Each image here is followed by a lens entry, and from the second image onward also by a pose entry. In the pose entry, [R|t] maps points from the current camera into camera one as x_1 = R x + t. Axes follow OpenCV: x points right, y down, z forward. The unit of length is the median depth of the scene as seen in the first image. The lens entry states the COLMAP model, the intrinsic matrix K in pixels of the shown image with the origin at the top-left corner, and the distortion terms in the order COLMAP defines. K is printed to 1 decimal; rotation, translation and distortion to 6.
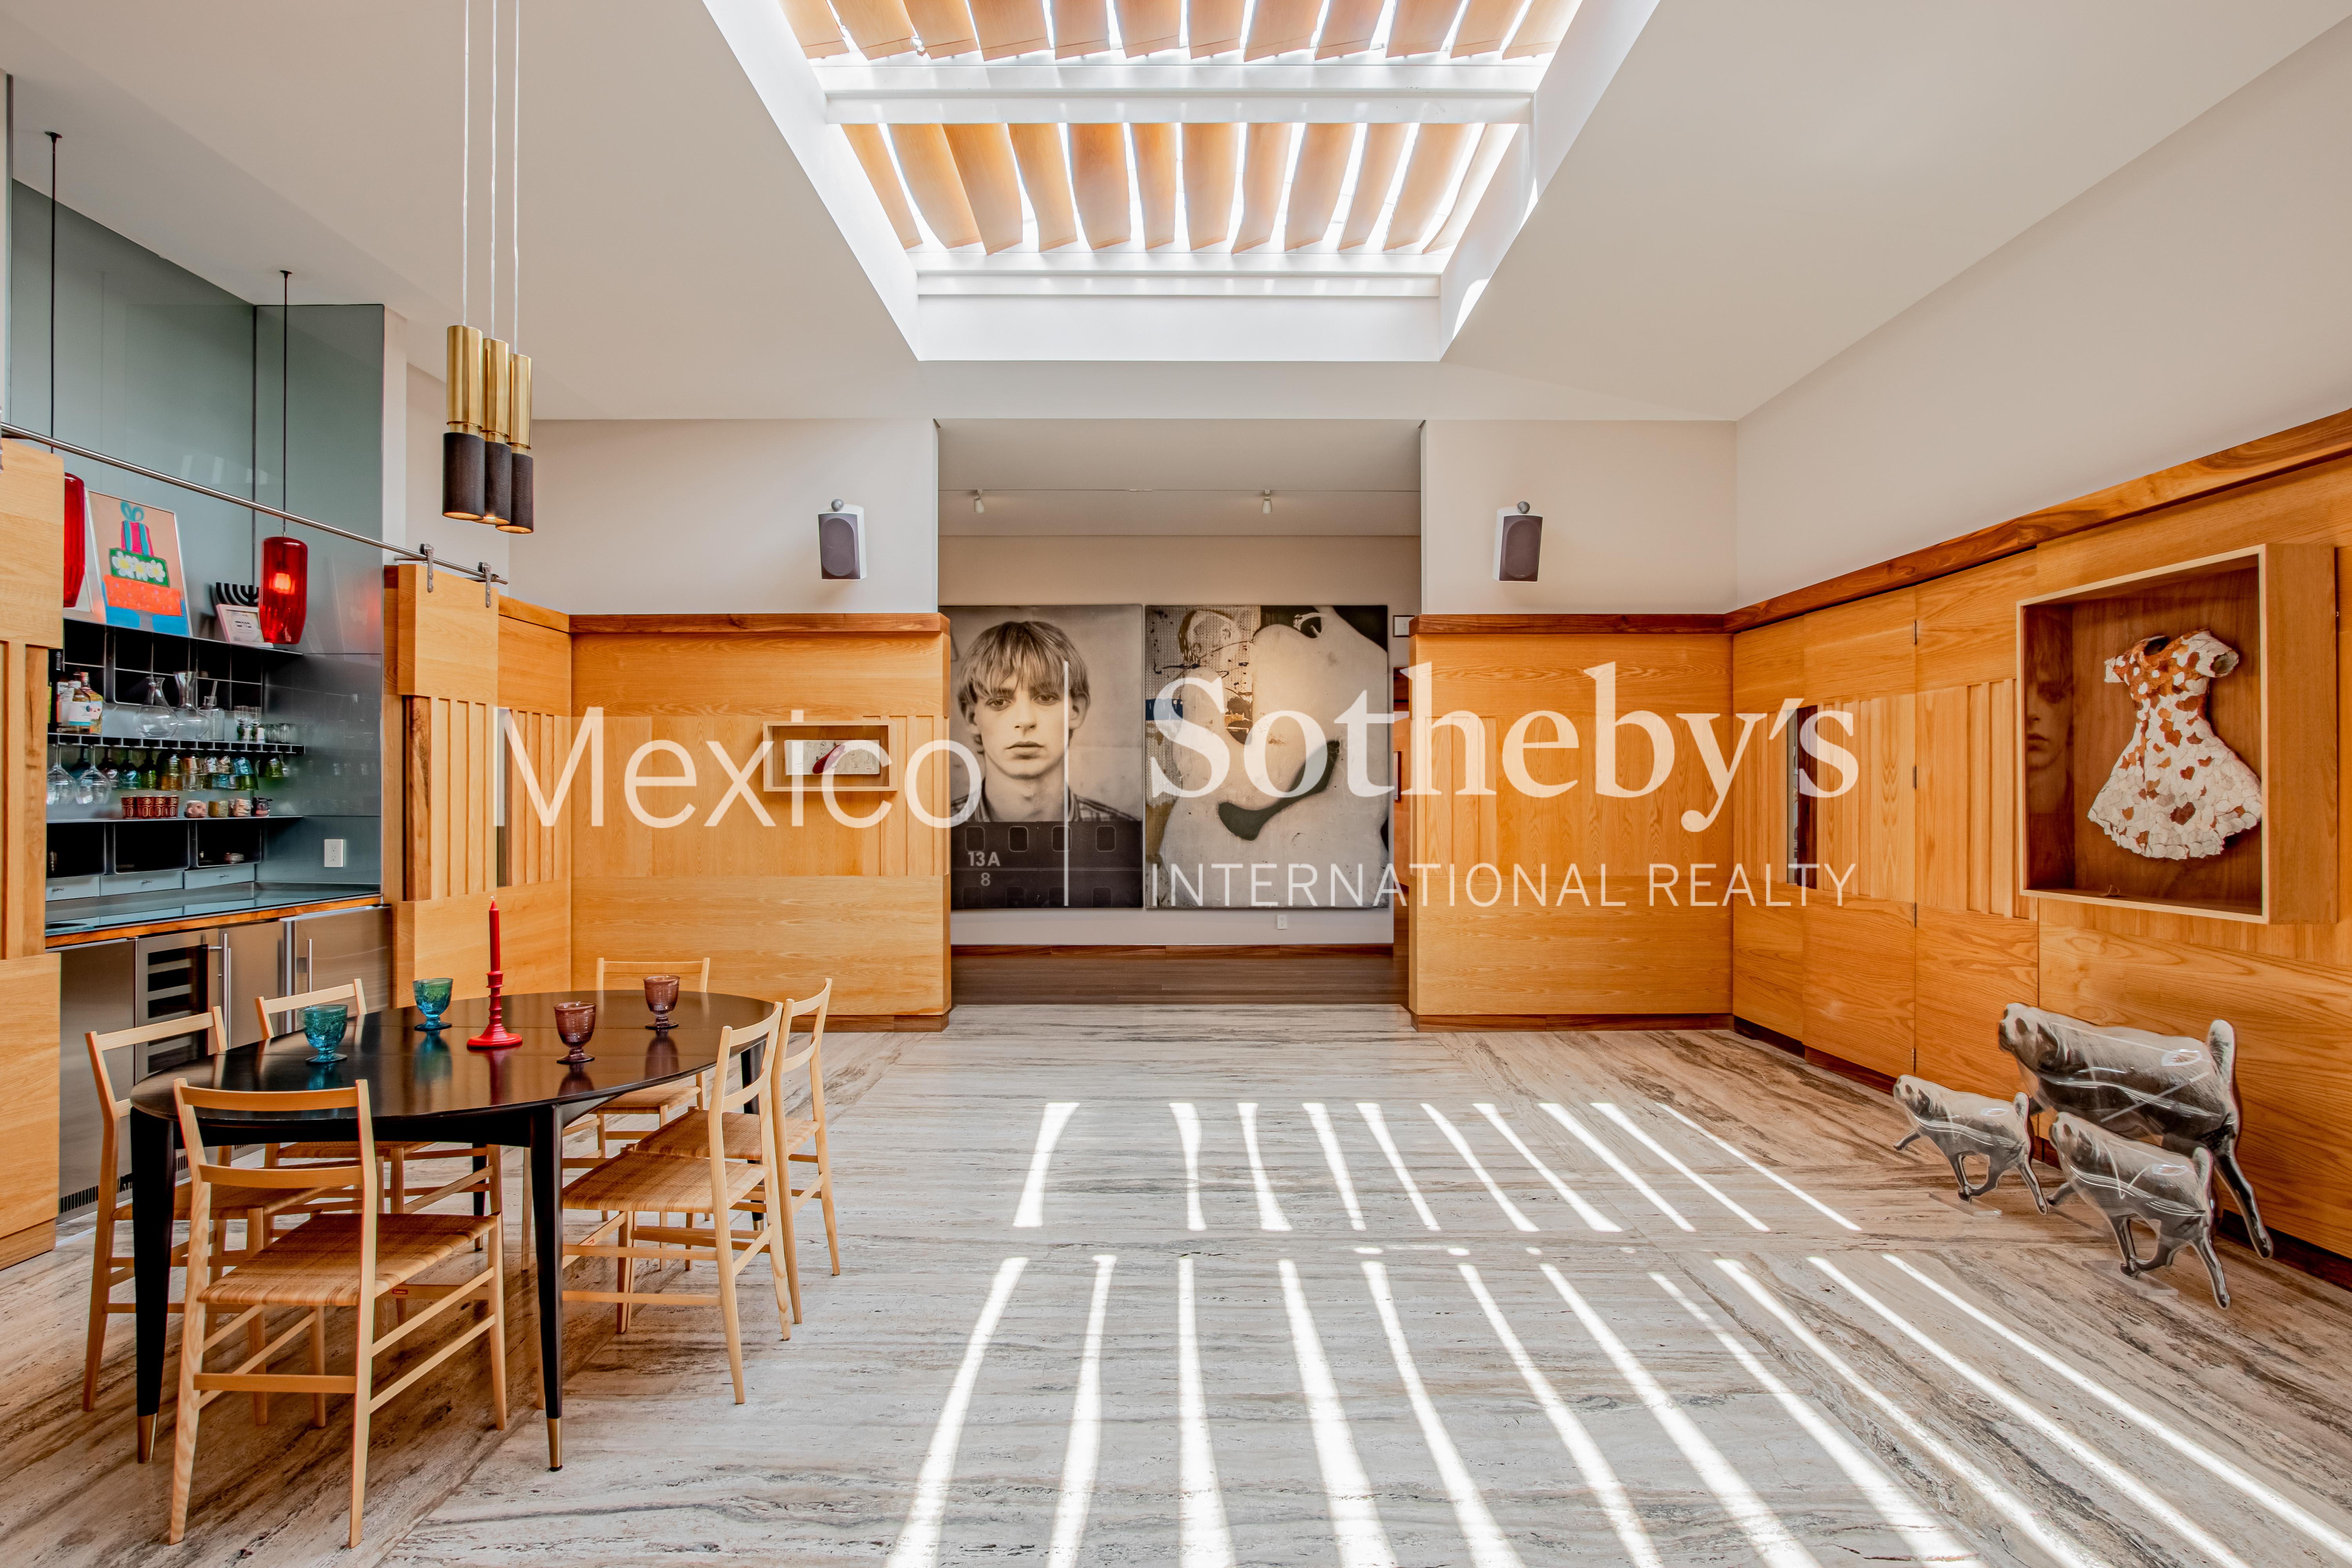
lens RADIAL K [[1306.6, 0, 1175.2], [0, 1306.6, 783.9], [0, 0, 1]] dist [-0.007193, -0.000540]
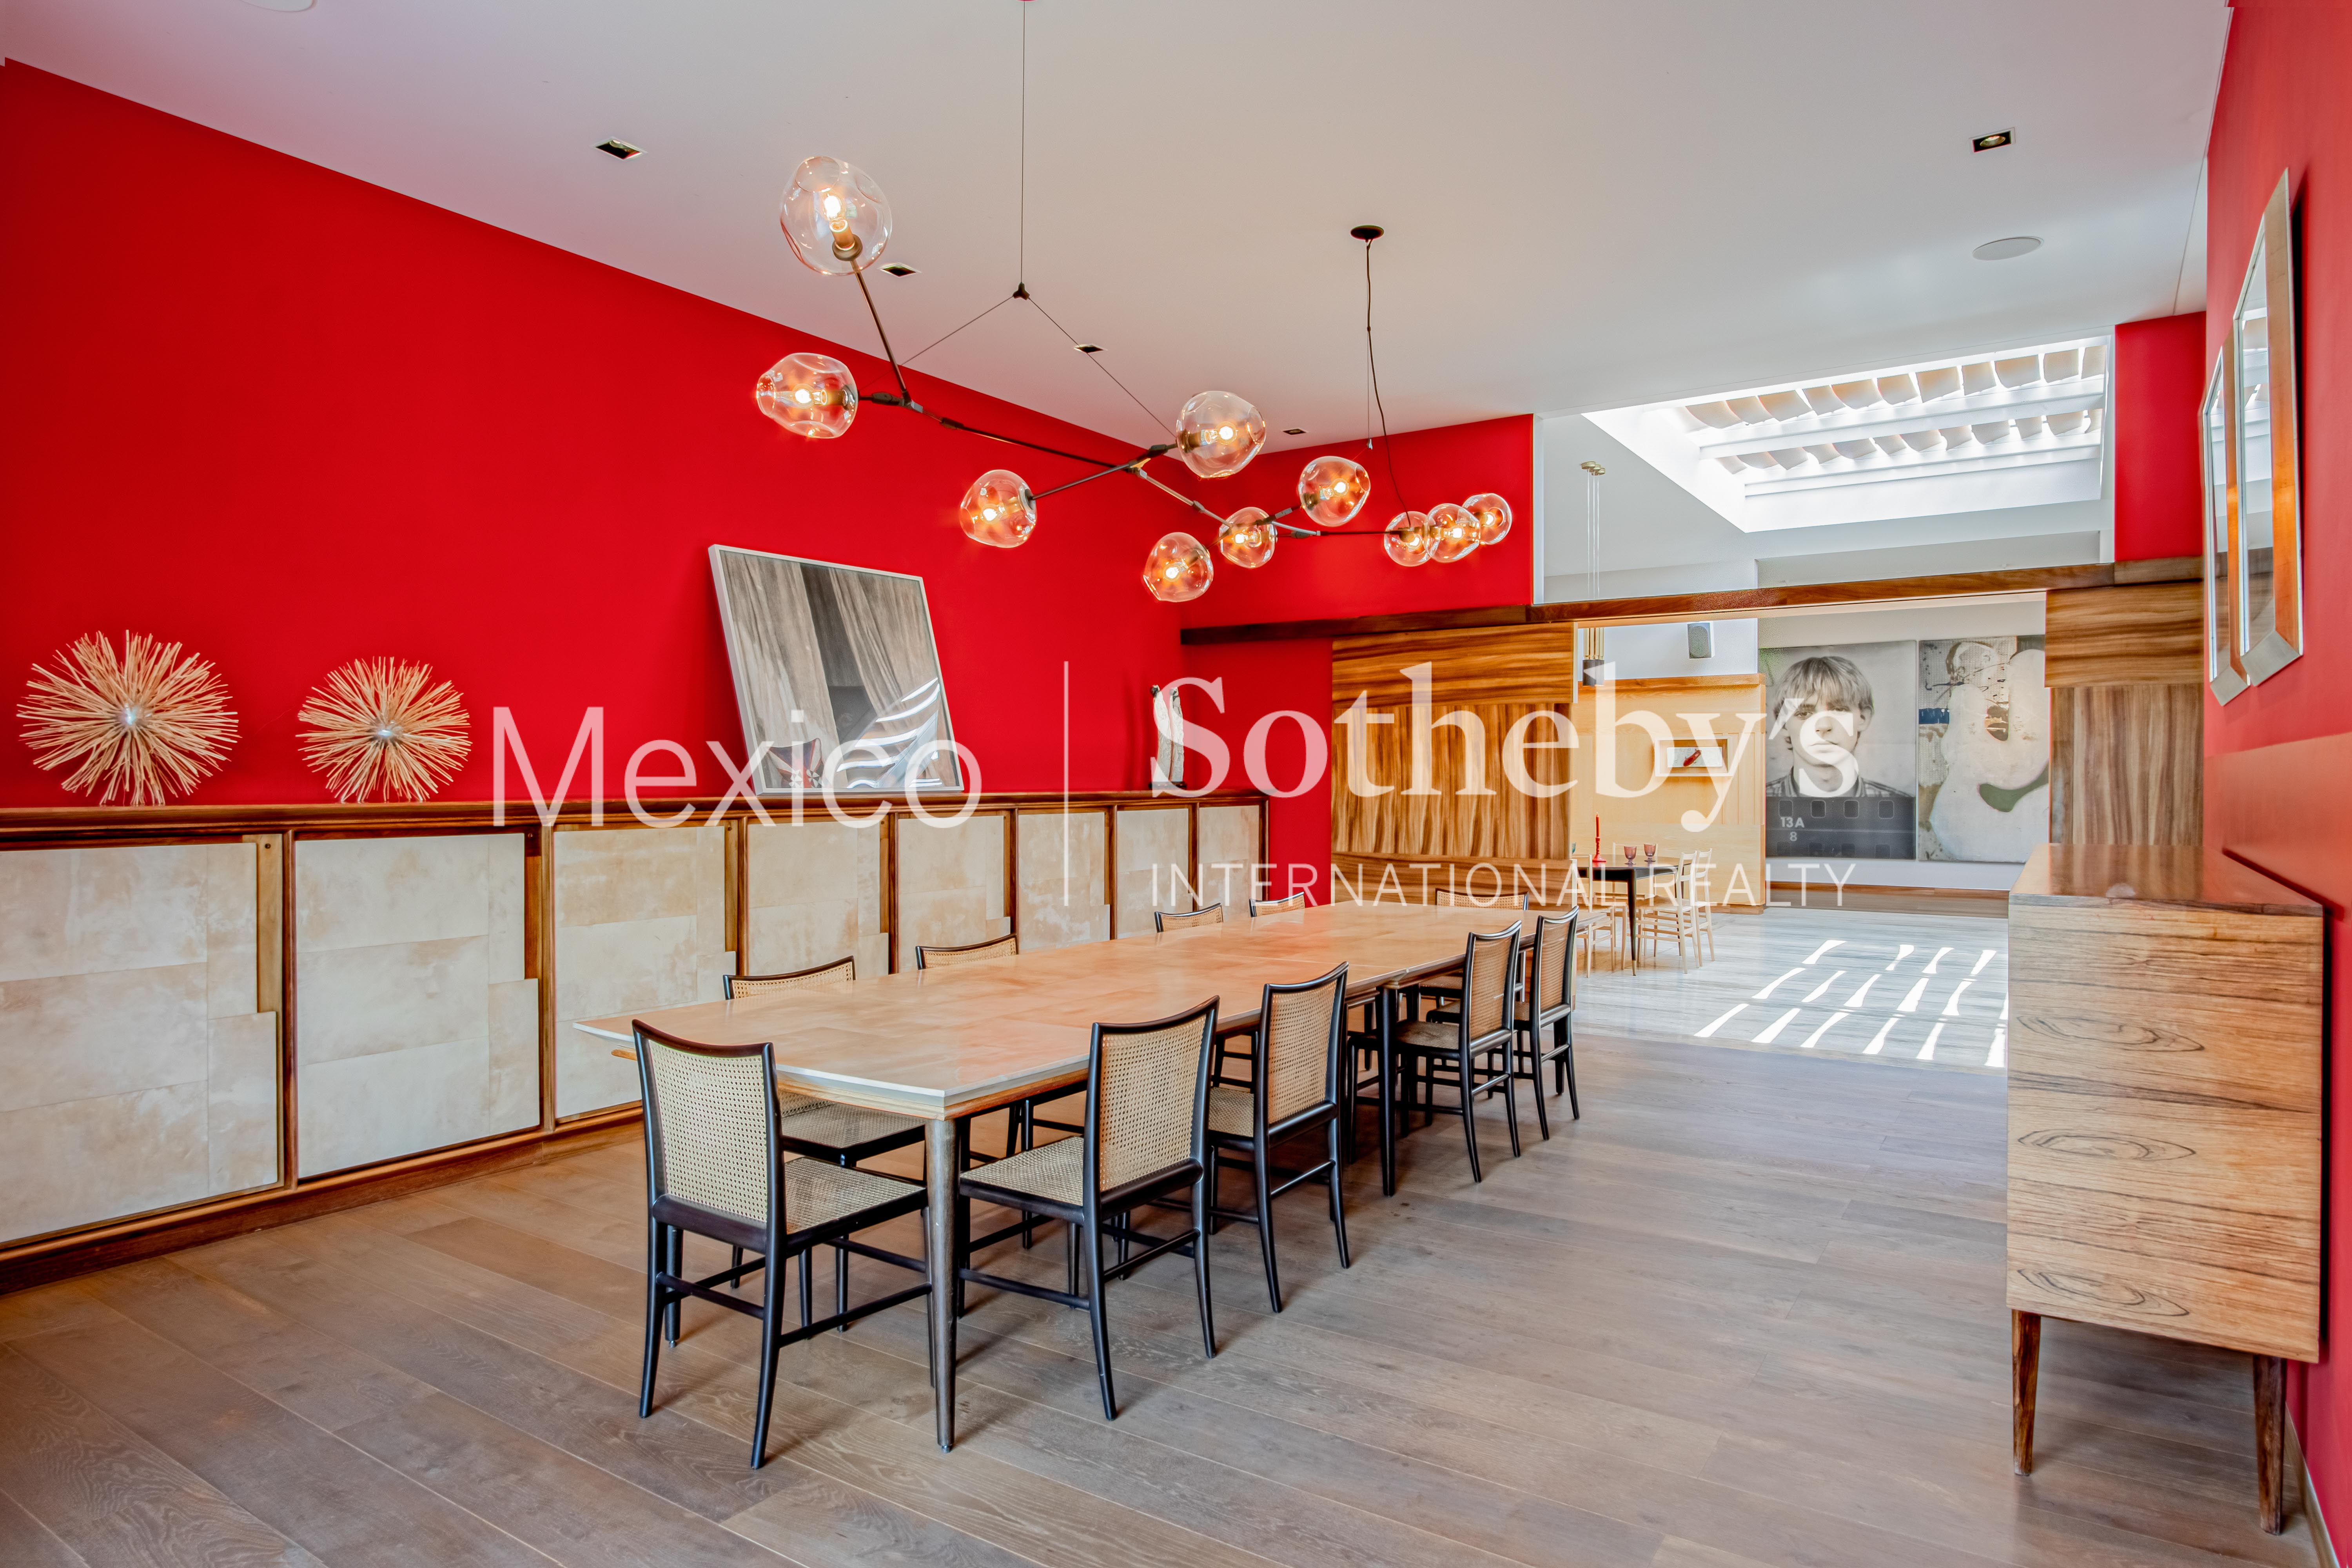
lens RADIAL K [[1437.0, 0, 1168.2], [0, 1437.0, 789.5], [0, 0, 1]] dist [0.004883, -0.000436]
pose [[0.840840, 0.000235, -0.541284, 0.133085], [0.007869, 0.999889, 0.012660, -0.005352], [0.541226, -0.014904, 0.840745, -0.705203]]
